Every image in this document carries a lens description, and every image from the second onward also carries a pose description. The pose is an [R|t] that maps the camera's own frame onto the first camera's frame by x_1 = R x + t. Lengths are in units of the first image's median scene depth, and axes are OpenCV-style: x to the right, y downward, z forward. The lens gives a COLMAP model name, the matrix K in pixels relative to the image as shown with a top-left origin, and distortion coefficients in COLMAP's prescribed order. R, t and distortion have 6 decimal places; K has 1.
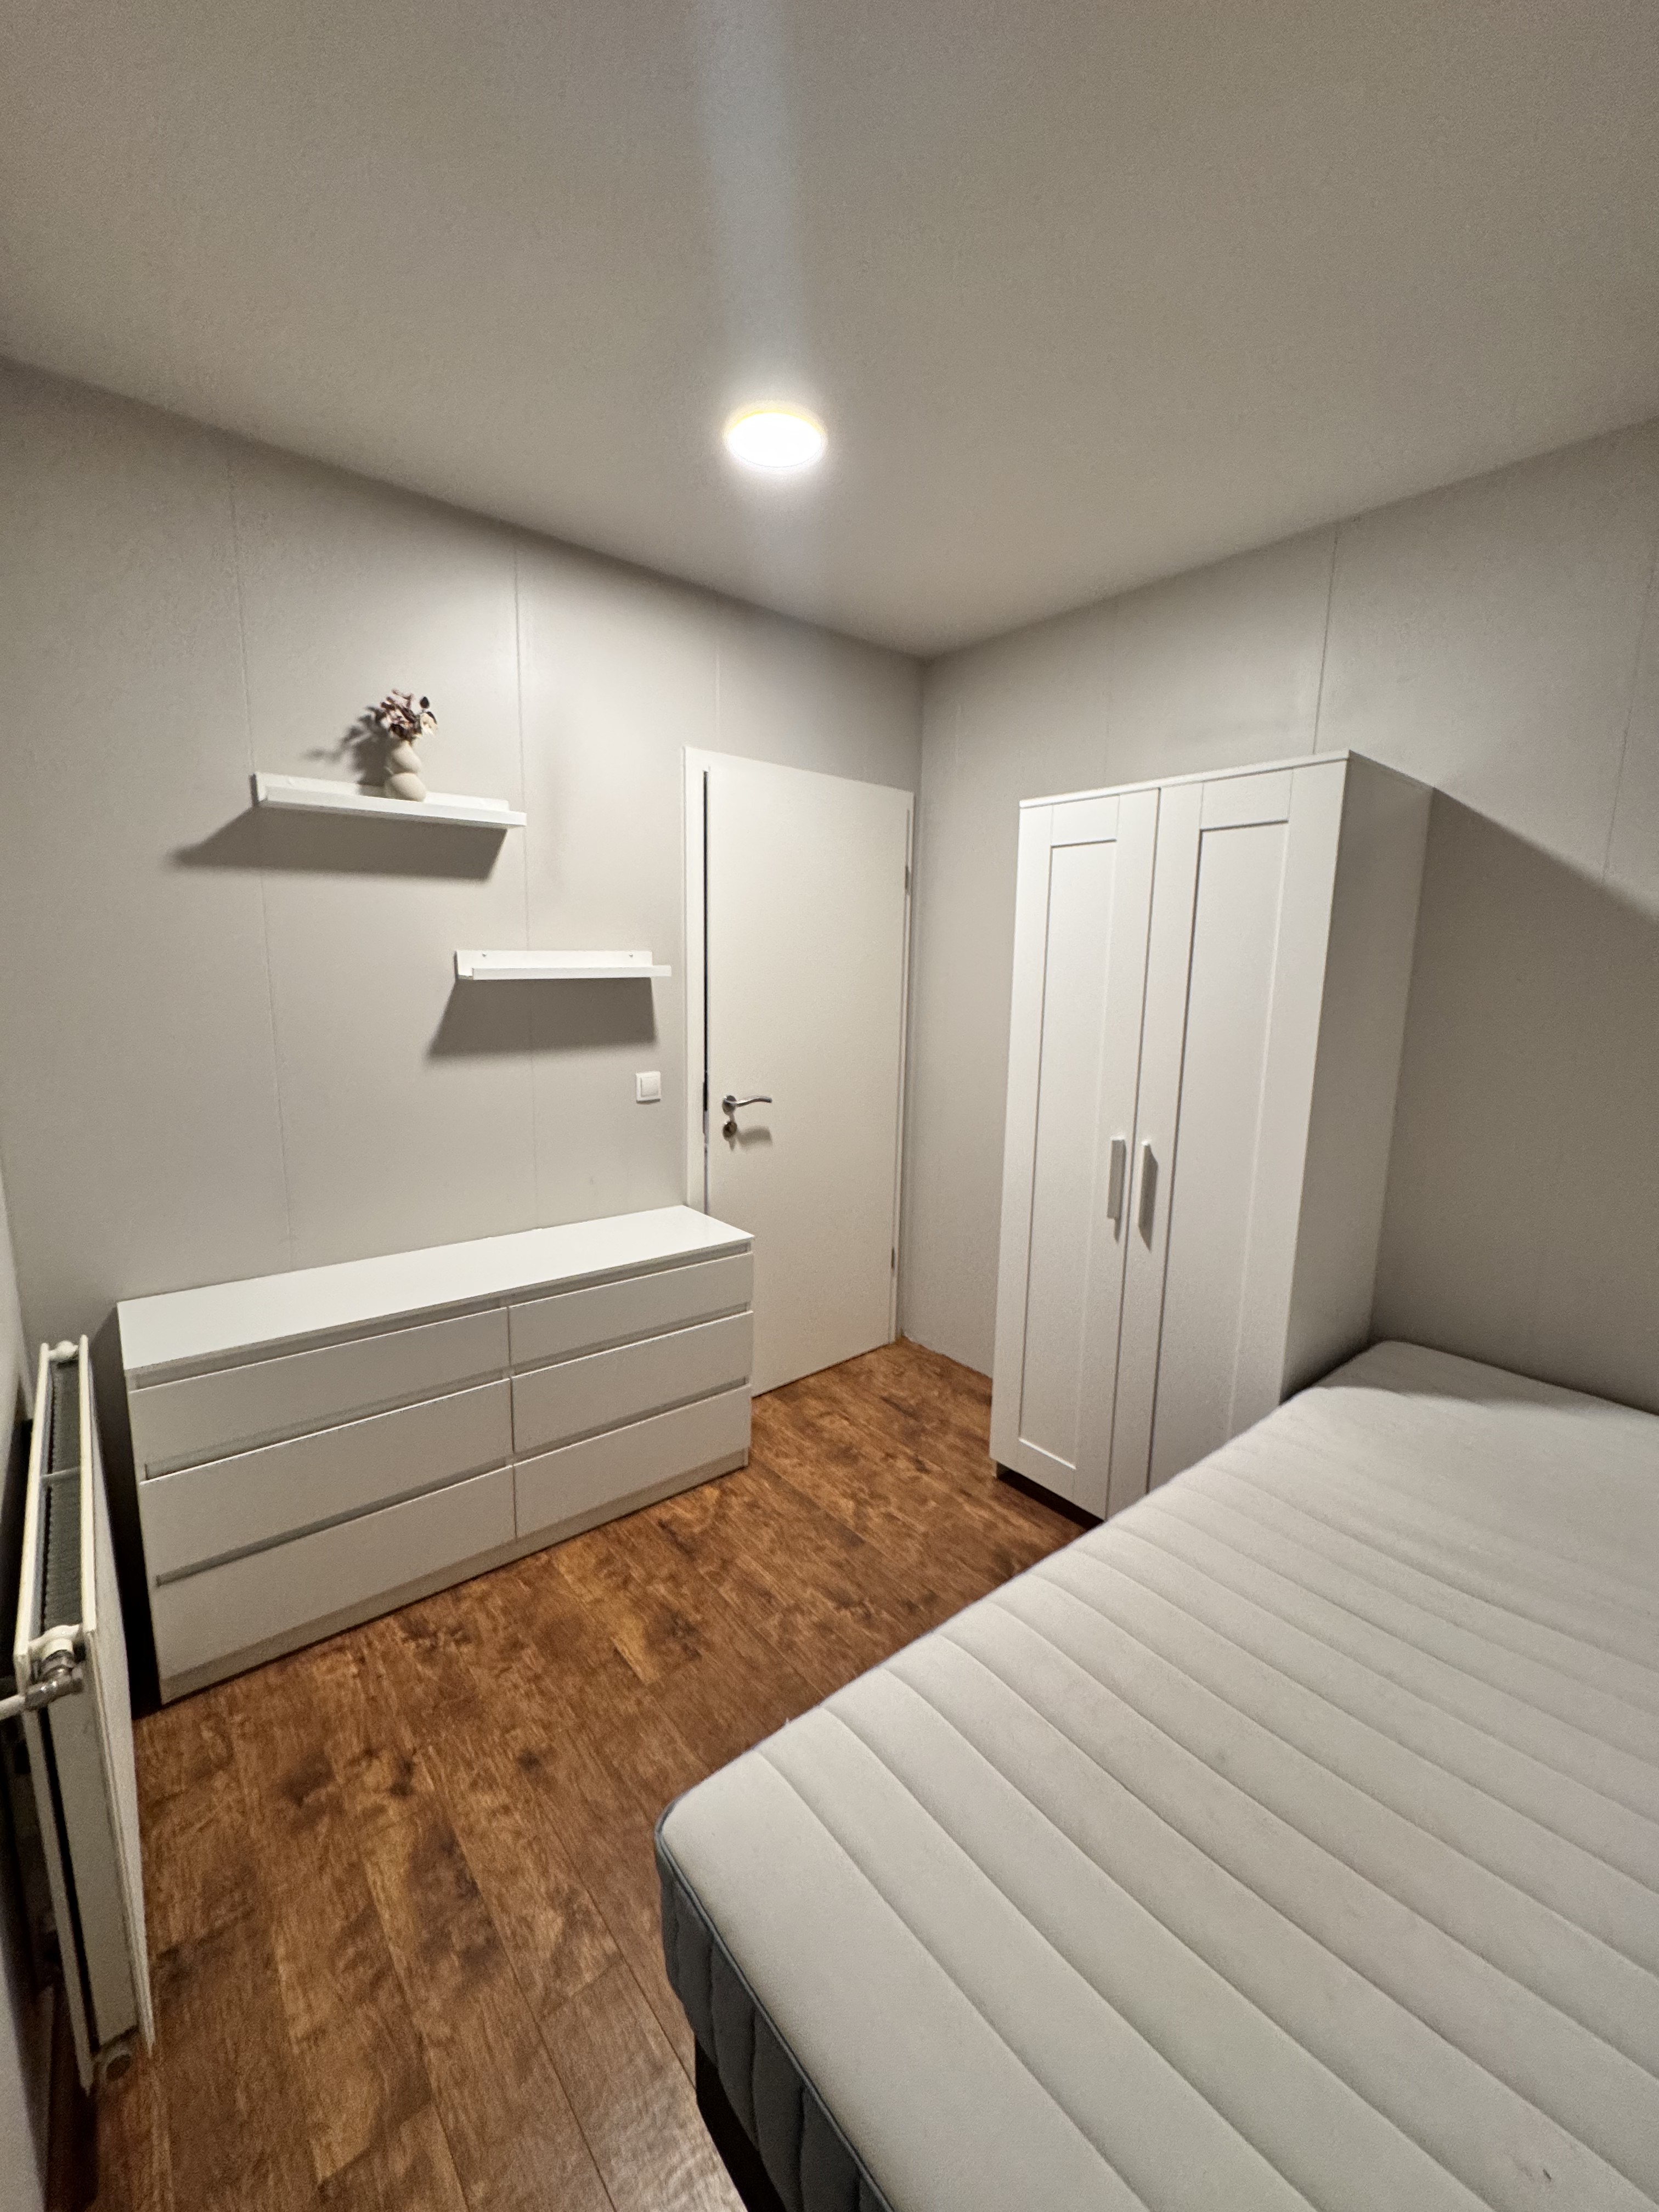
lens RADIAL K [[885.1, 0, 829.5], [0, 885.1, 1106.0], [0, 0, 1]] dist [0.000776, -0.000289]
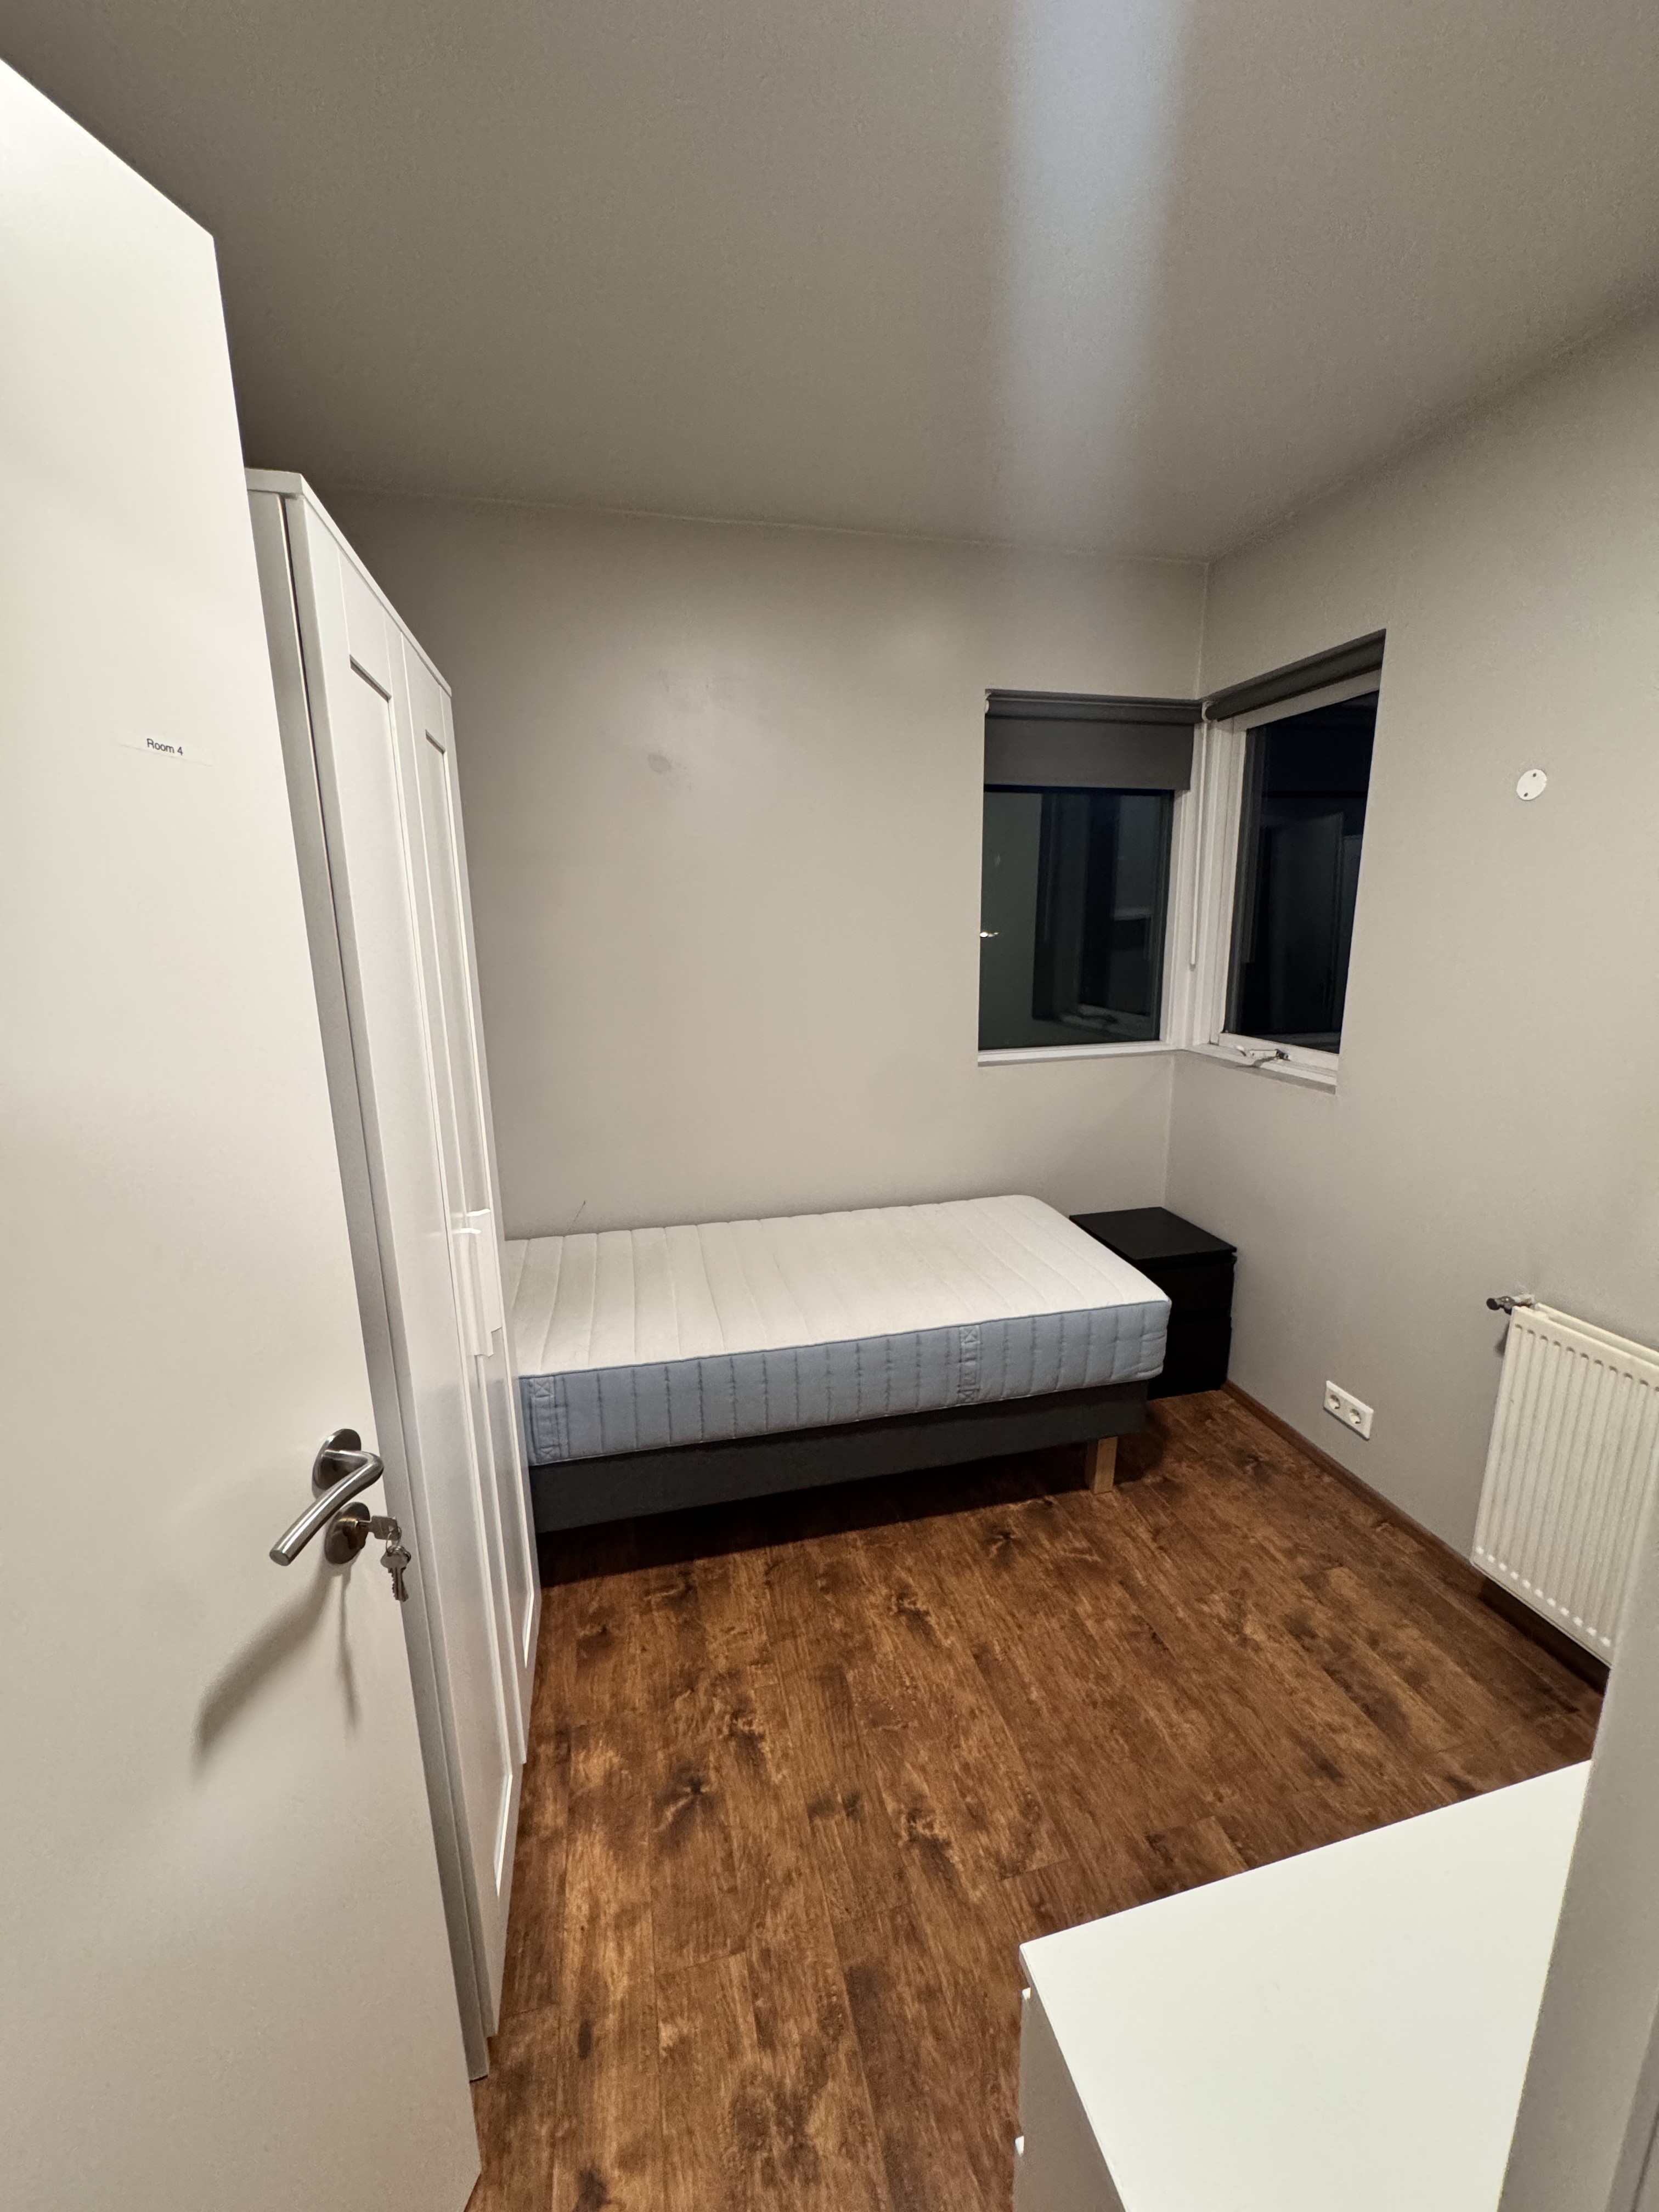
lens RADIAL K [[881.9, 0, 829.5], [0, 881.9, 1106.0], [0, 0, 1]] dist [-0.002392, -0.000618]
pose [[-0.898350, -0.102821, 0.427077, -0.139115], [0.066640, 0.929069, 0.363854, -0.238670], [-0.434196, 0.355329, -0.827777, 1.330855]]
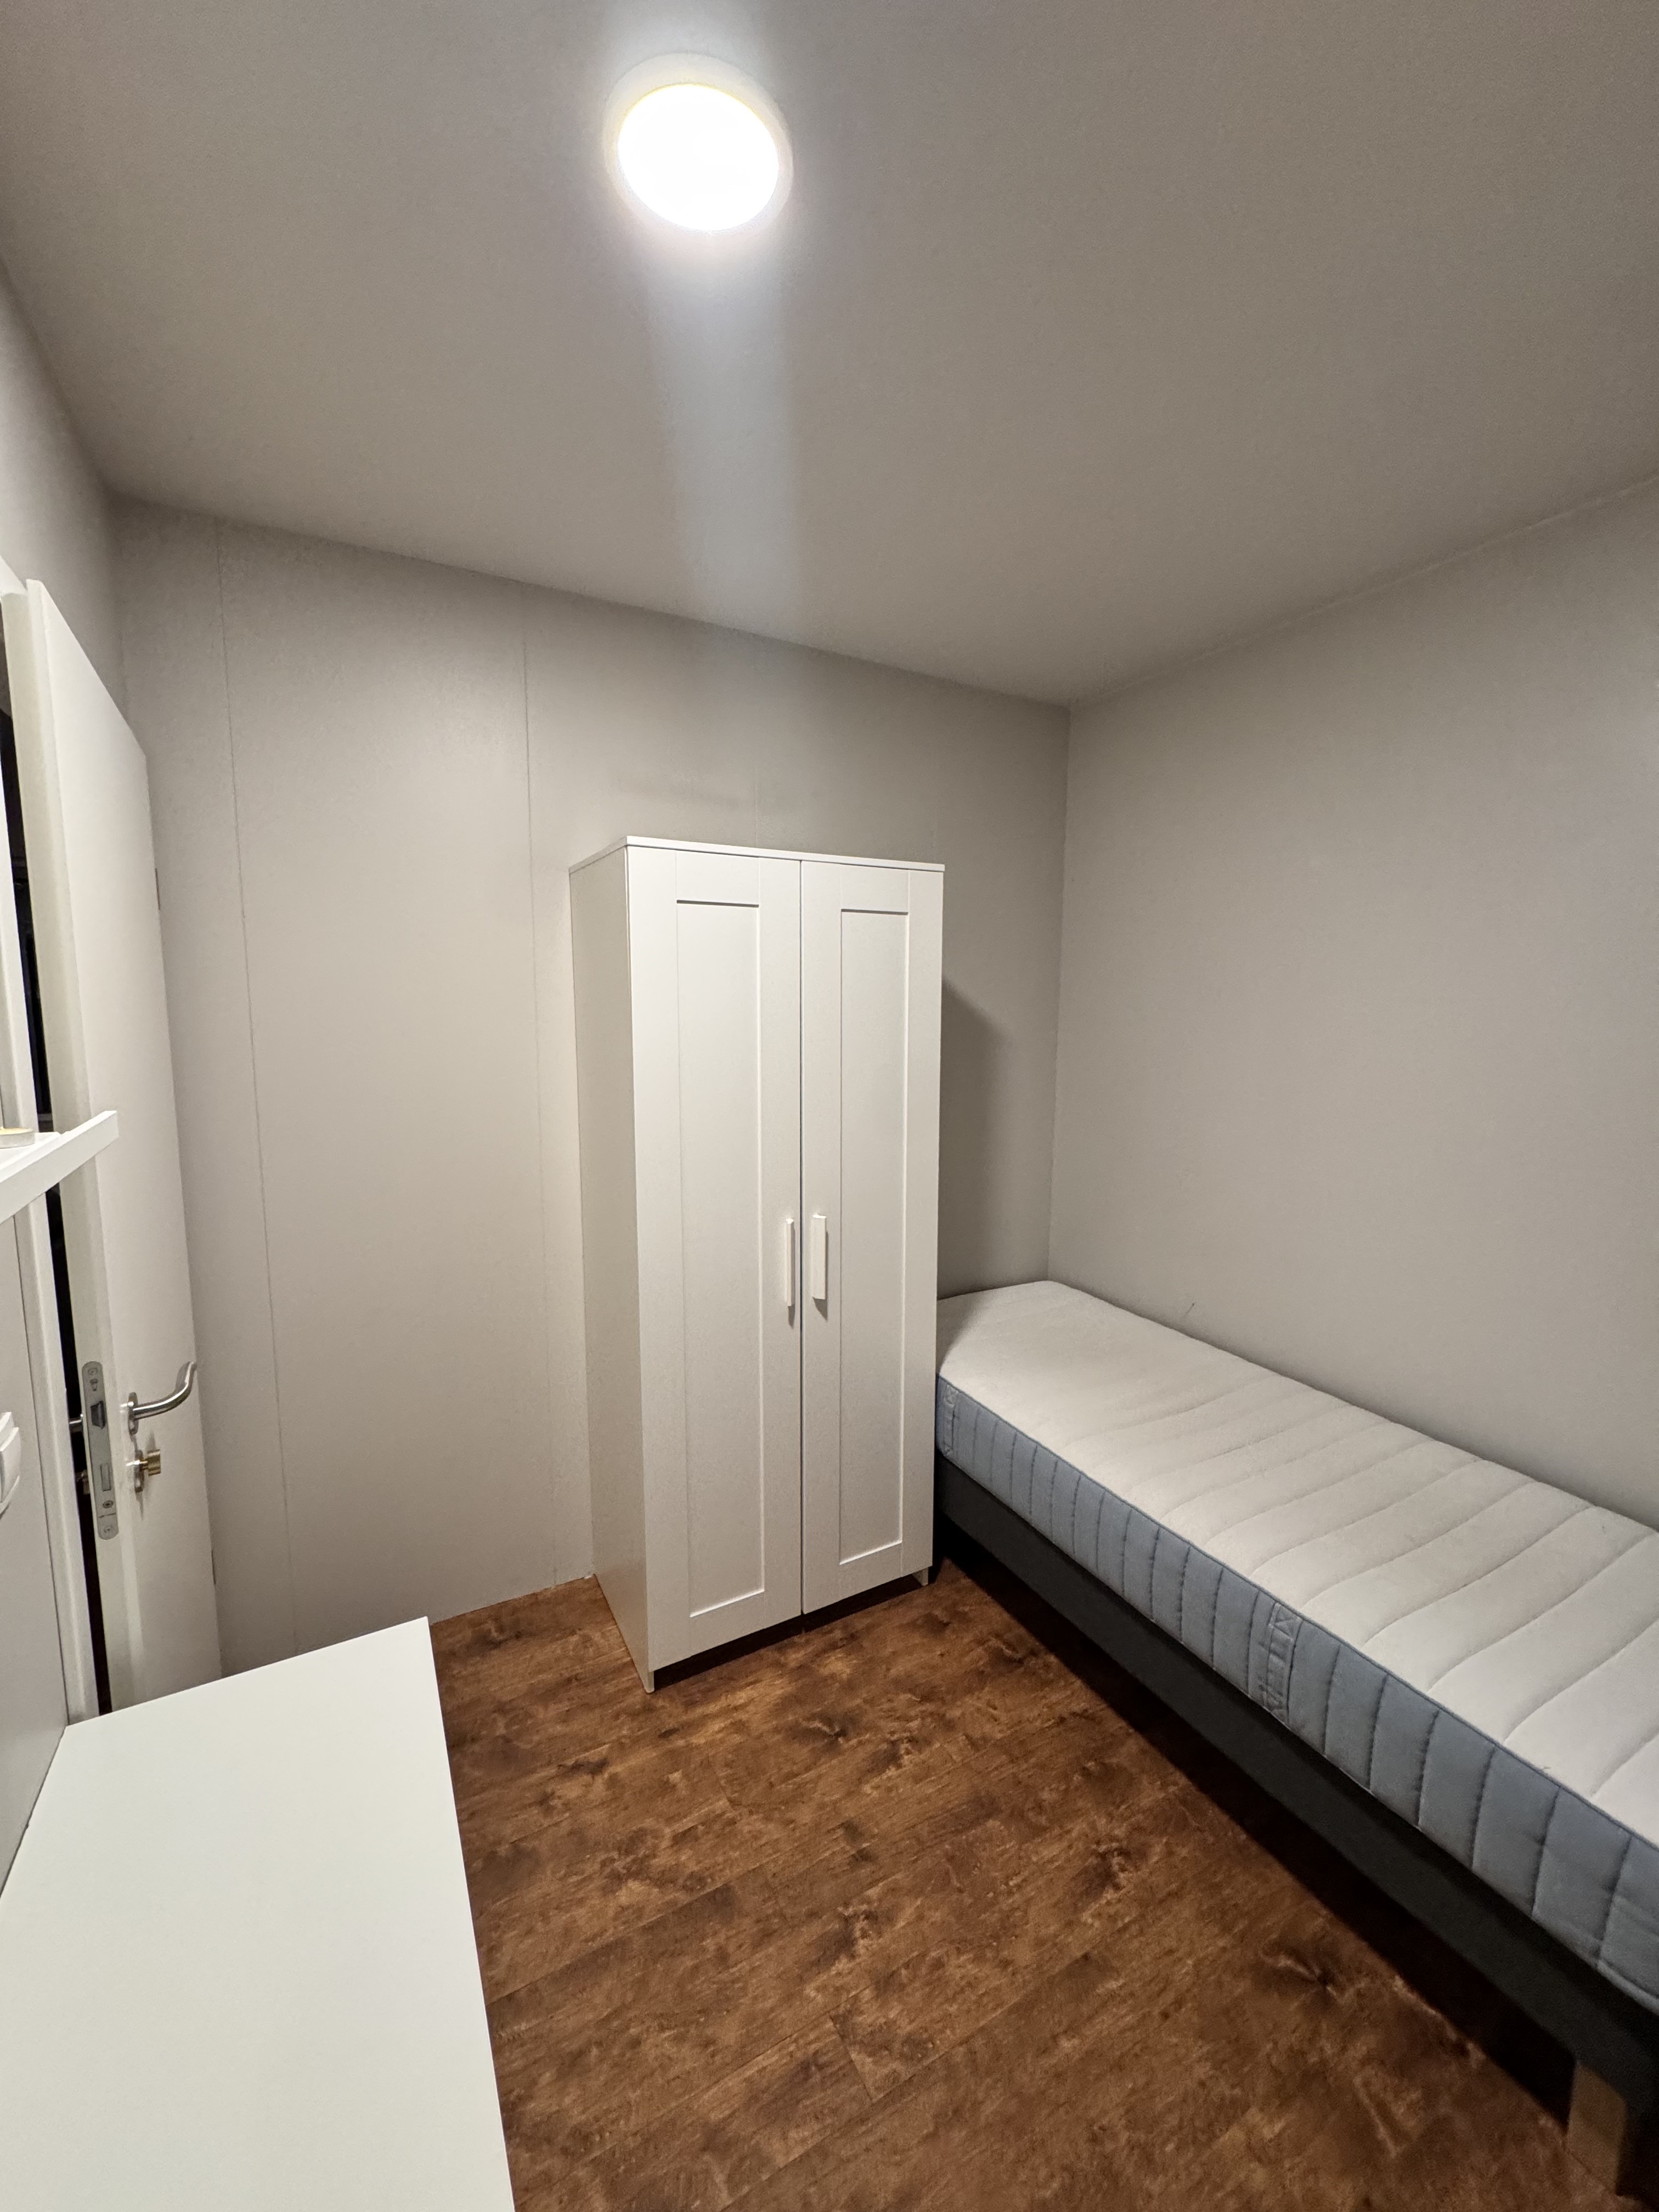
lens RADIAL K [[885.1, 0, 829.5], [0, 885.1, 1106.0], [0, 0, 1]] dist [0.000776, -0.000289]
pose [[0.191303, -0.141804, 0.971234, -0.557043], [0.162457, 0.980435, 0.111148, -0.178769], [-0.967993, 0.136521, 0.210597, 0.724078]]
